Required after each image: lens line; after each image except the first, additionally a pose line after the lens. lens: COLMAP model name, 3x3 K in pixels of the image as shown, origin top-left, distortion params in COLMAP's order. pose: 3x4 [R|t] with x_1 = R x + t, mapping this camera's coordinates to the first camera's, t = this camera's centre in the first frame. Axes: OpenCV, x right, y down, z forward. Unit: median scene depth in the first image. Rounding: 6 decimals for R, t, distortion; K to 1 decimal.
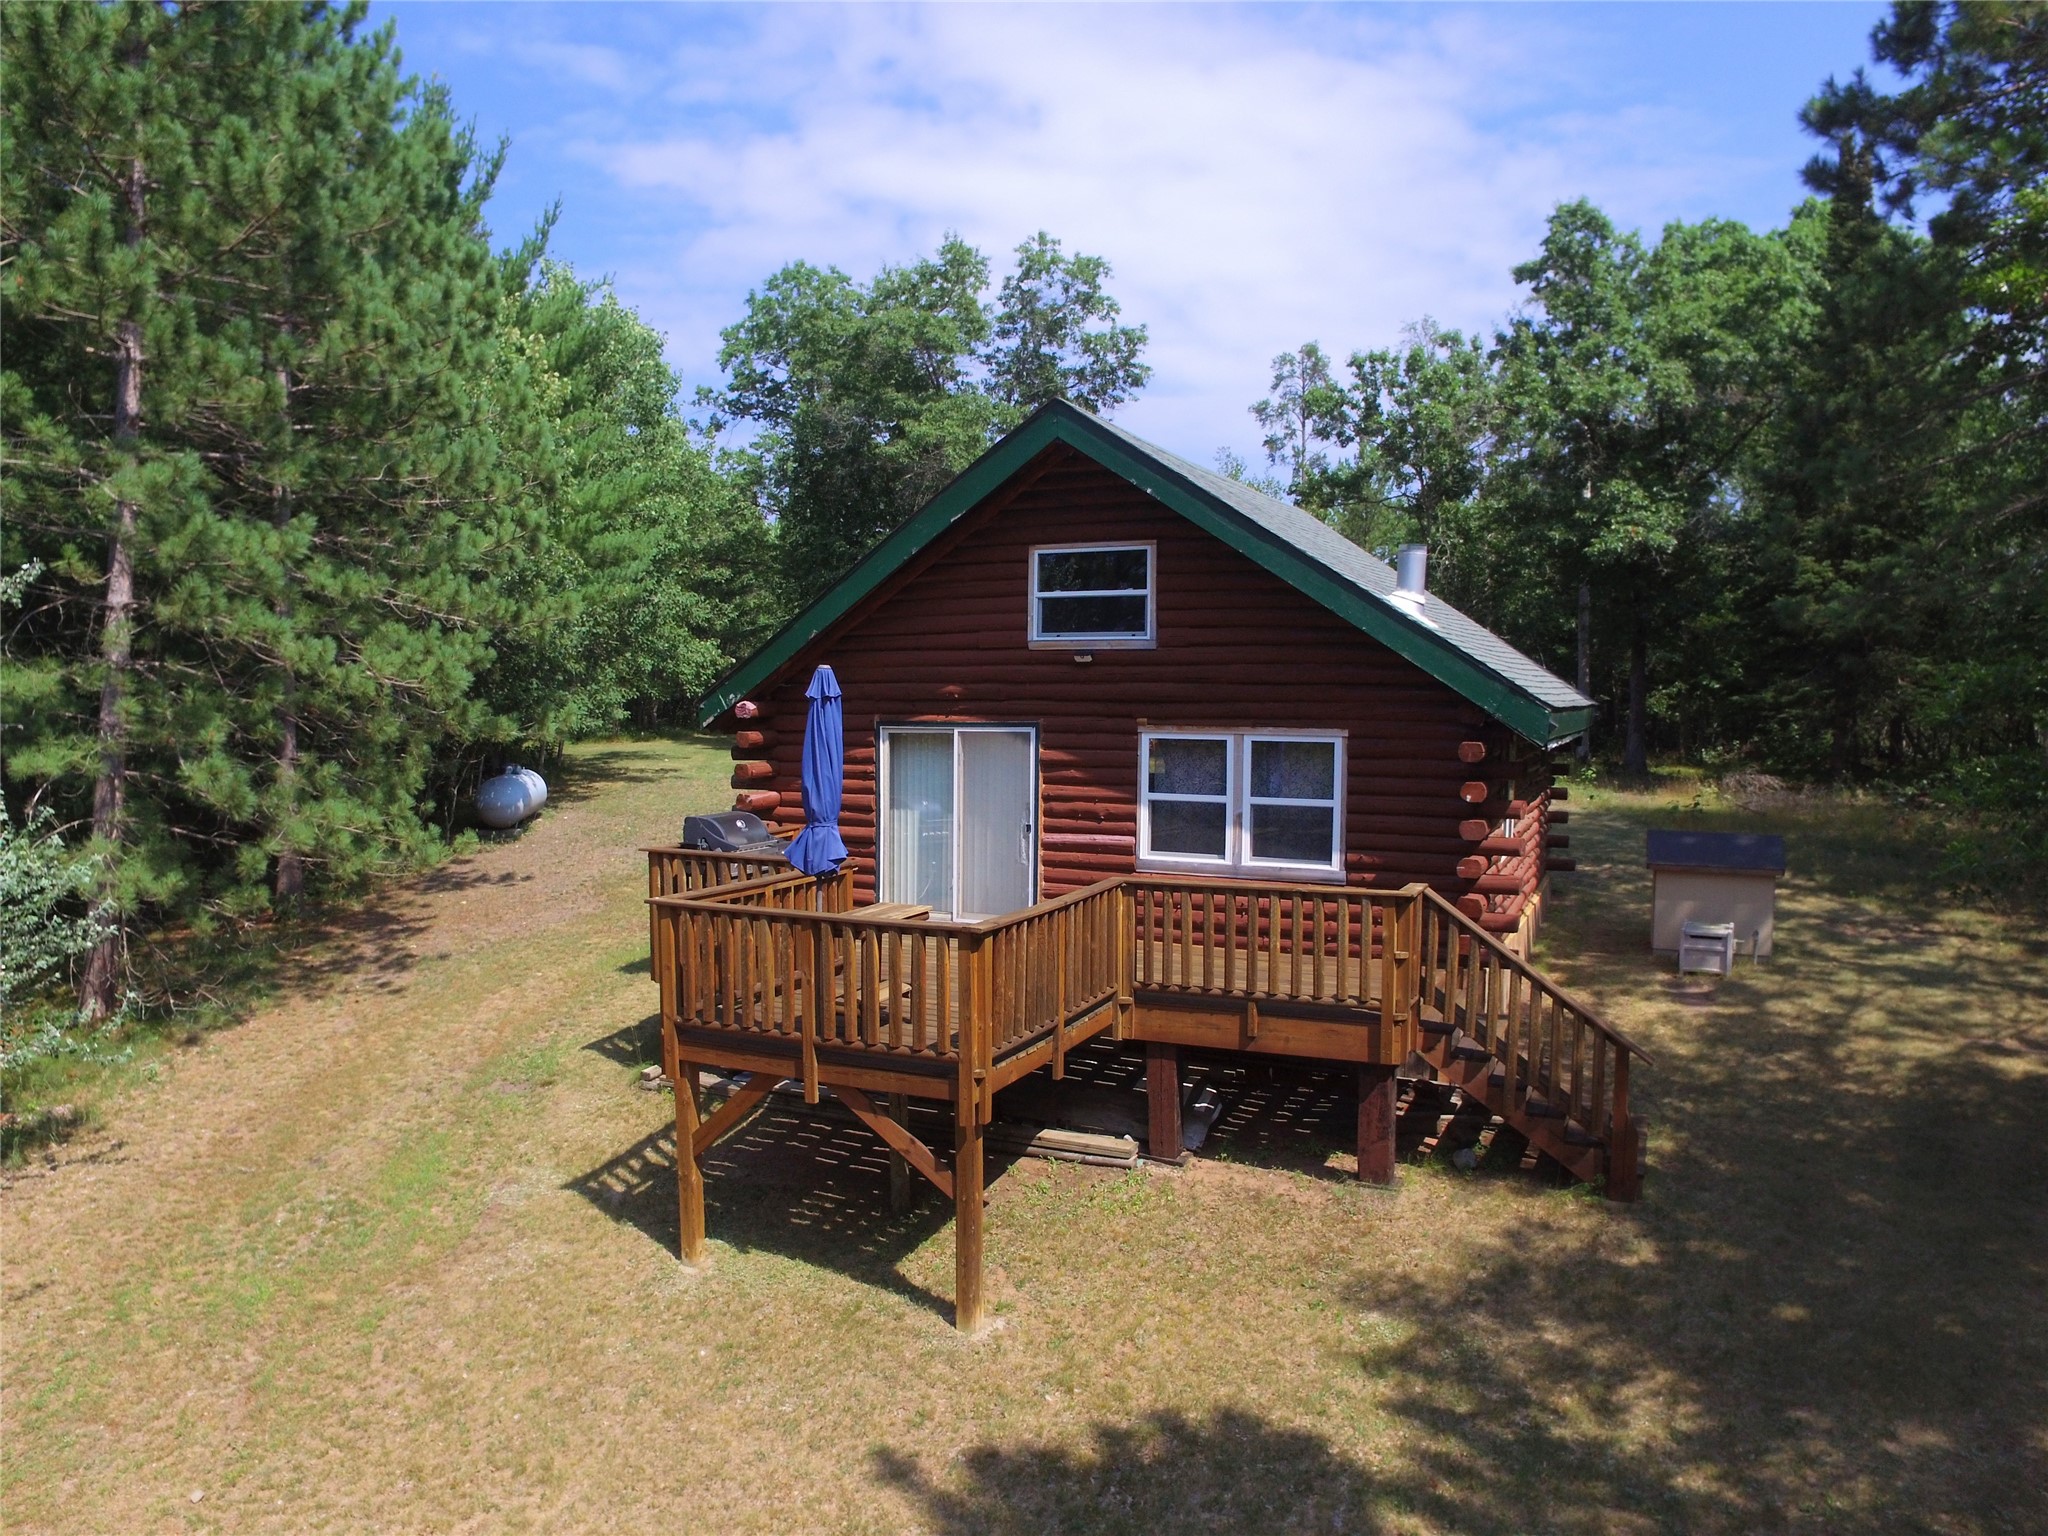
lens RADIAL K [[1435.1, 0, 1038.3], [0, 1435.1, 766.4], [0, 0, 1]] dist [-0.095824, 0.056305]
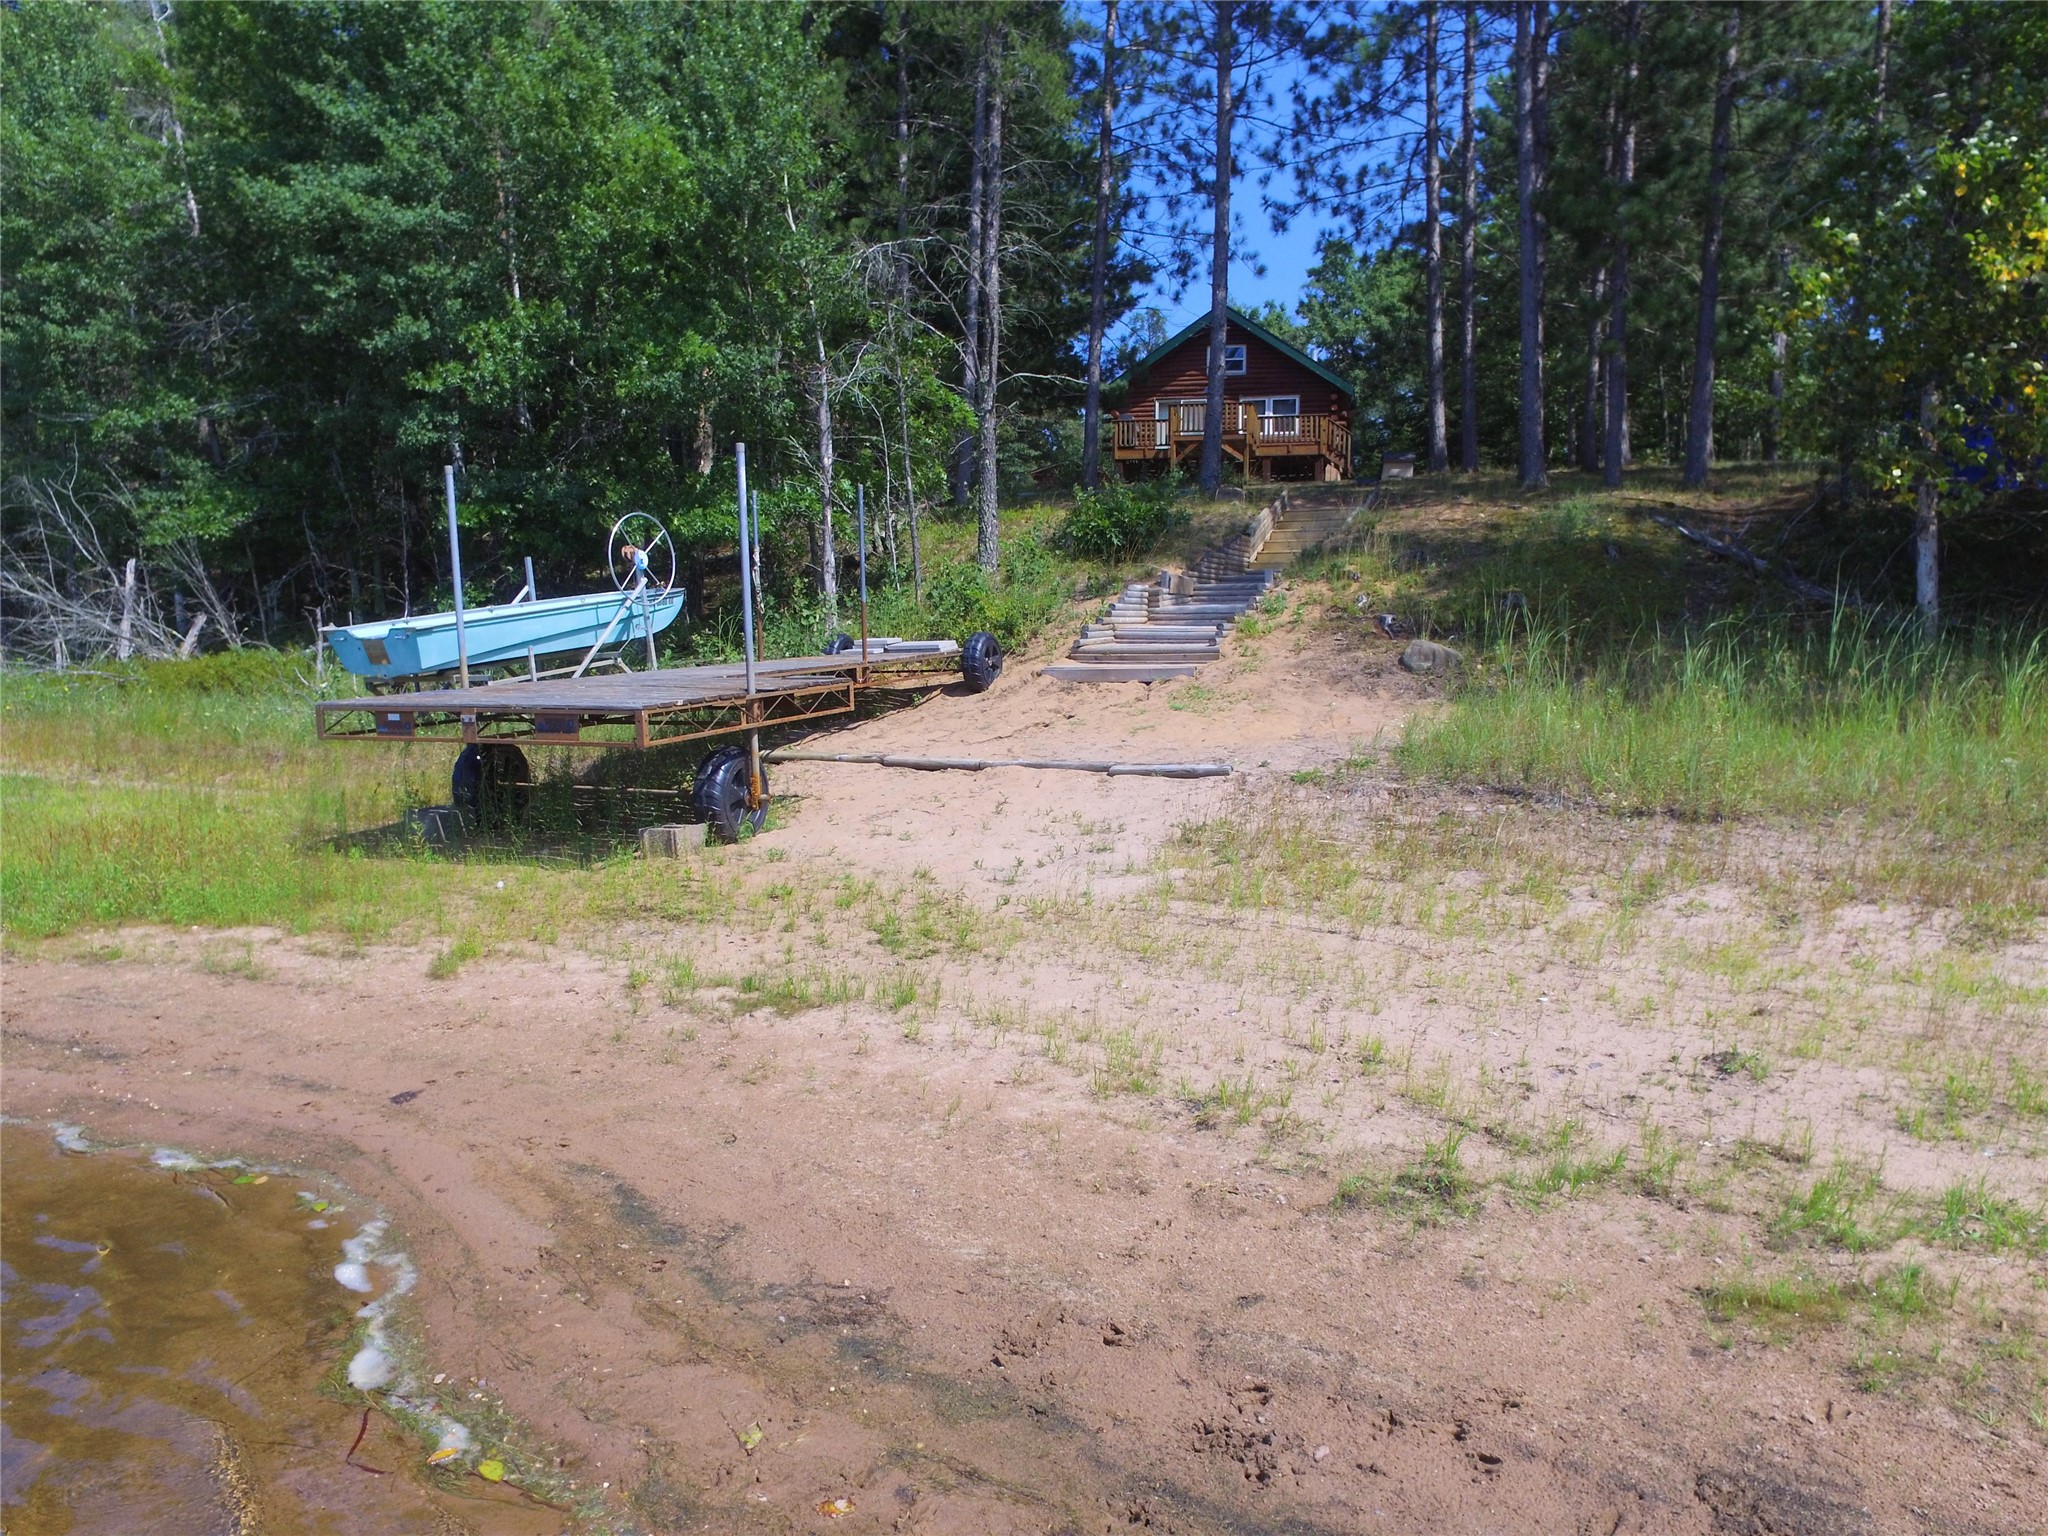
lens RADIAL K [[1435.1, 0, 1023.8], [0, 1435.1, 765.7], [0, 0, 1]] dist [-0.095824, 0.056305]
pose [[0.983857, -0.003854, 0.178913, -0.485724], [0.000827, 0.999855, 0.016994, 0.367314], [-0.178952, -0.016571, 0.983718, -1.064105]]
